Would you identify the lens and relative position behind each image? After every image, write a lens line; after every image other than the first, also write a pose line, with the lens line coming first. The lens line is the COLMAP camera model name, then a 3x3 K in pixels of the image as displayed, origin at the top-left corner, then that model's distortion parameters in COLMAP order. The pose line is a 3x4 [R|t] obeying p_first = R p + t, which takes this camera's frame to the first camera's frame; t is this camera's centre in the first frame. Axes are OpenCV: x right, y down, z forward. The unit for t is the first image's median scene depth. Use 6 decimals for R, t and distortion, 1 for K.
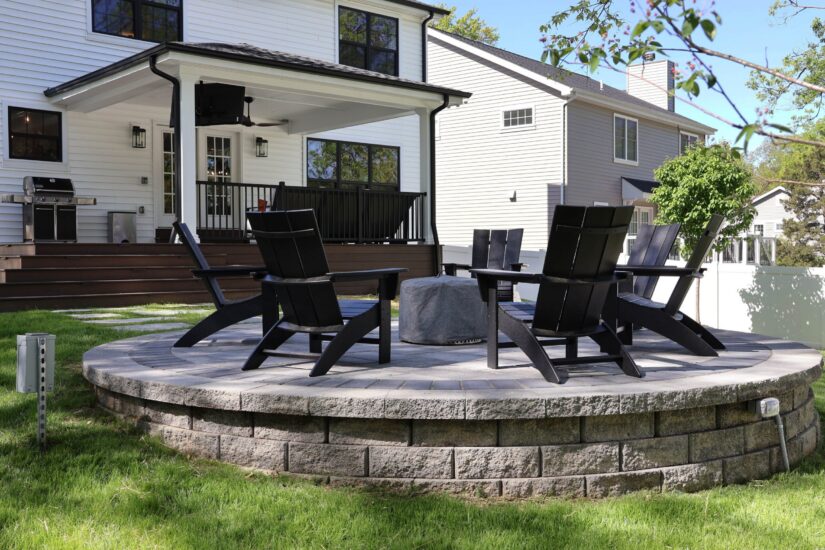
lens RADIAL K [[872.8, 0, 412.5], [0, 872.8, 275.0], [0, 0, 1]] dist [-0.000307, 0.027026]
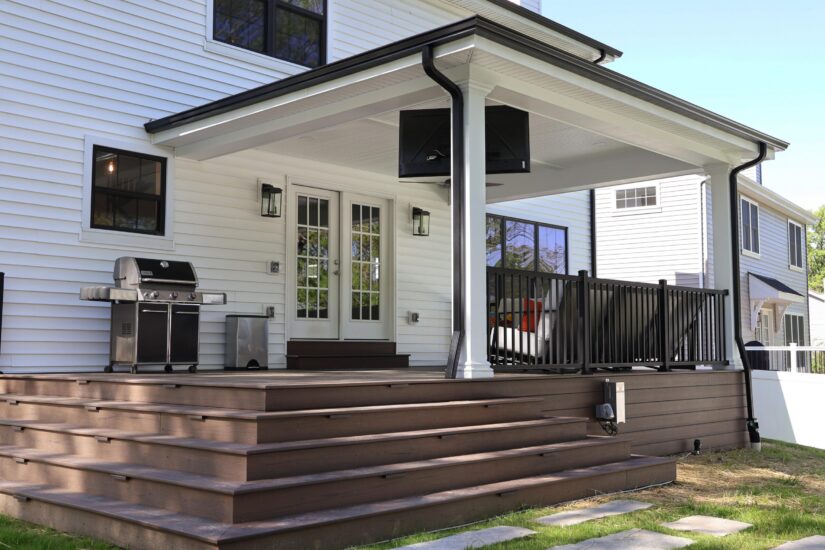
lens RADIAL K [[924.8, 0, 412.5], [0, 924.8, 275.0], [0, 0, 1]] dist [-0.006416, 0.003064]
pose [[0.997104, 0.012044, 0.075087, -0.269563], [-0.003825, 0.994072, -0.108654, -0.029217], [-0.075951, 0.108052, 0.991240, 0.325700]]
